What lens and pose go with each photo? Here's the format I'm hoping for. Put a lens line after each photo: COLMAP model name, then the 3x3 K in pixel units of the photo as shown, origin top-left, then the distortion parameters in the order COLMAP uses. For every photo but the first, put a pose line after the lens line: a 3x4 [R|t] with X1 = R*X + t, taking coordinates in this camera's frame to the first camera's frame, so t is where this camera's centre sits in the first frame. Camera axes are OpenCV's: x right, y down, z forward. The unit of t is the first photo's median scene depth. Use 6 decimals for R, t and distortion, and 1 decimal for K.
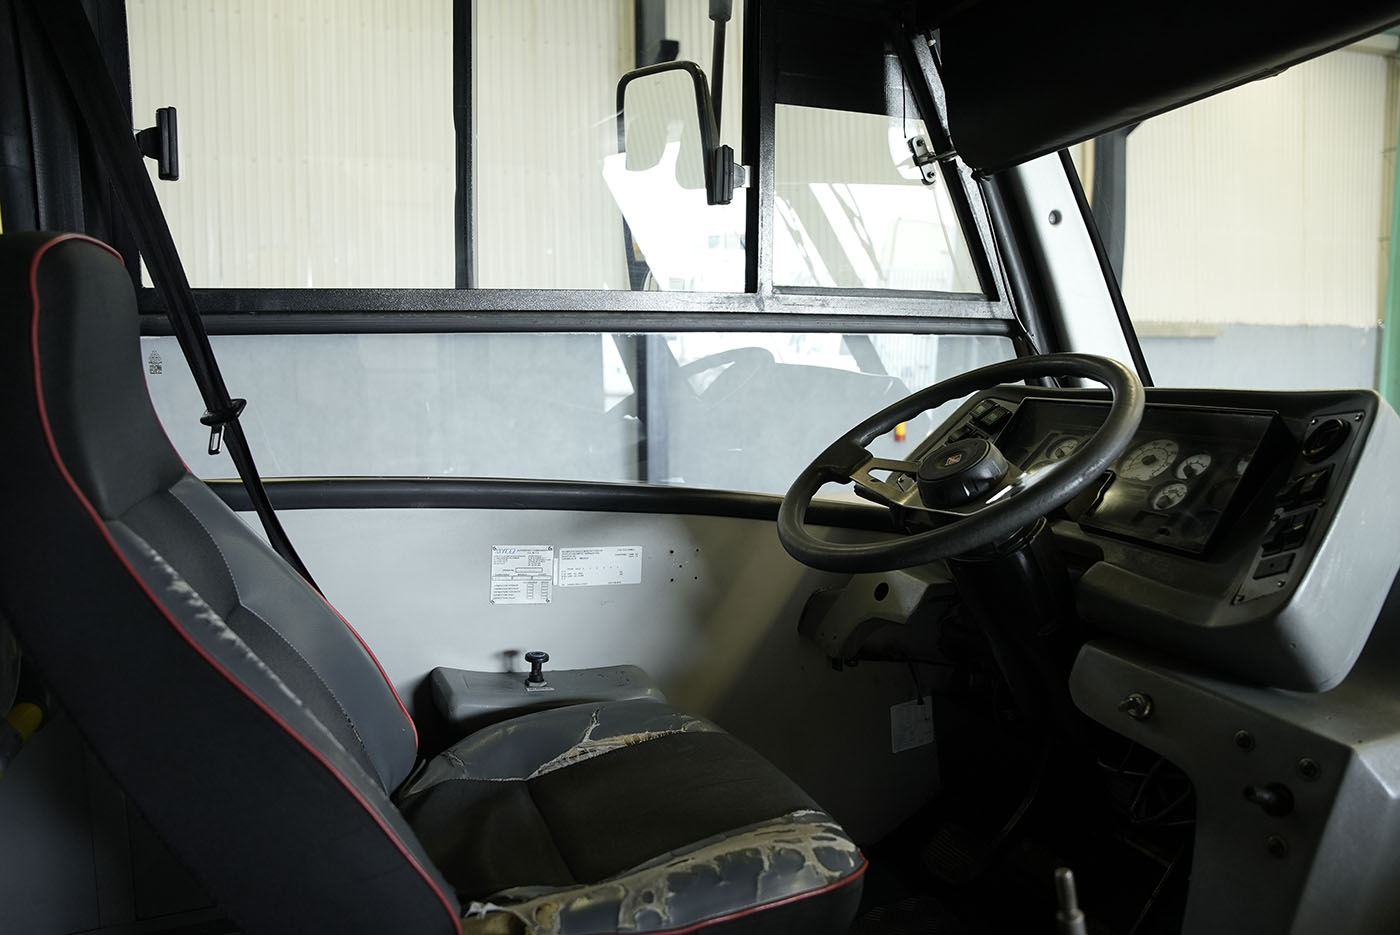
lens RADIAL K [[984.6, 0, 700.0], [0, 984.6, 467.5], [0, 0, 1]] dist [-0.166214, 0.136398]
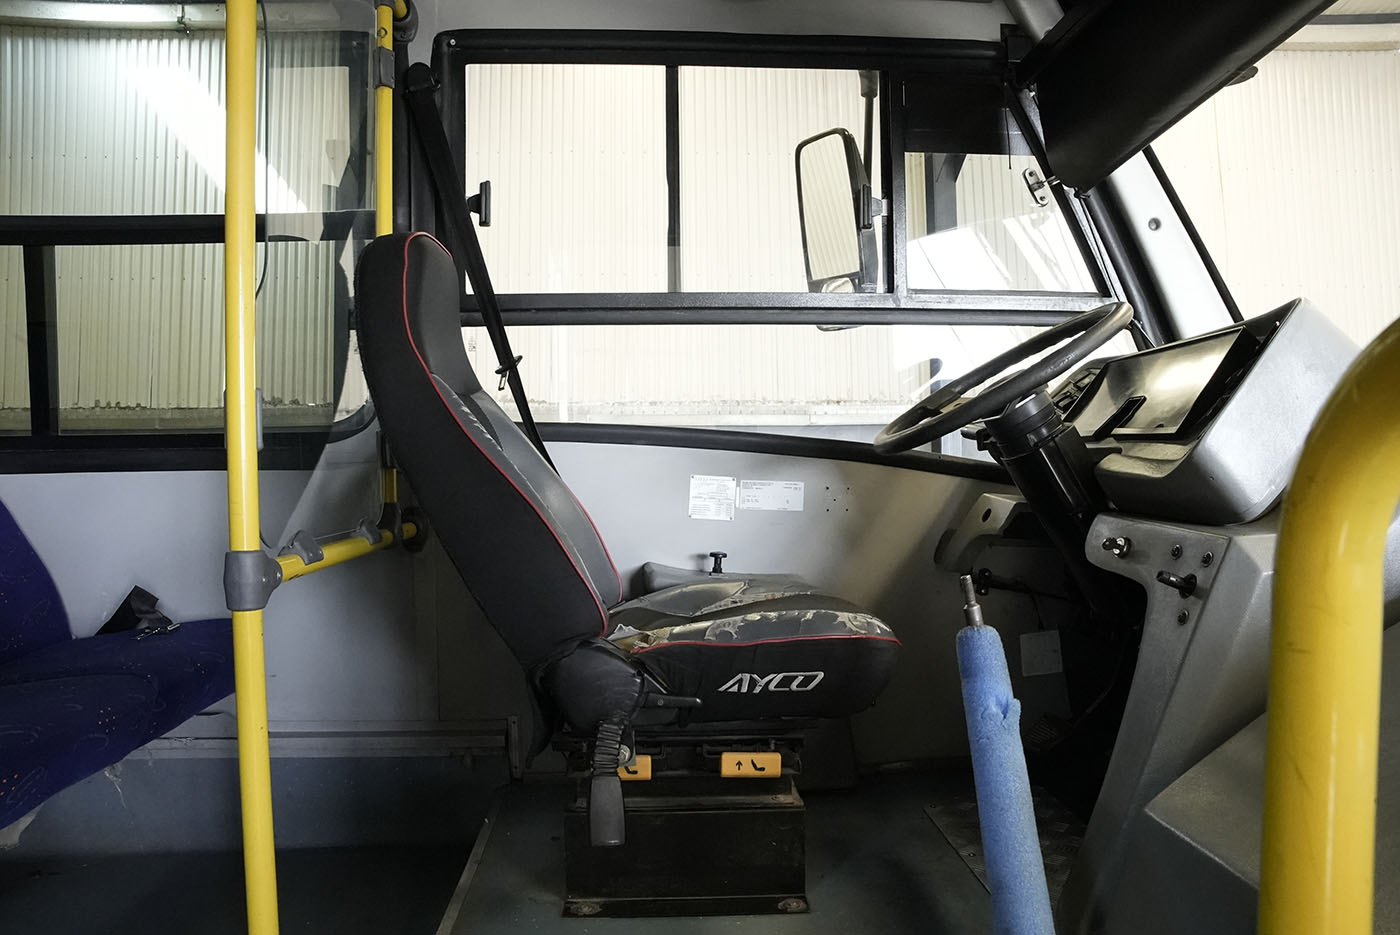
lens RADIAL K [[984.6, 0, 700.0], [0, 984.6, 467.5], [0, 0, 1]] dist [-0.166214, 0.136398]
pose [[0.949924, -0.007997, -0.312380, 0.231936], [-0.026569, 0.993986, -0.106239, 0.213598], [0.311351, 0.109219, 0.943998, -0.309113]]
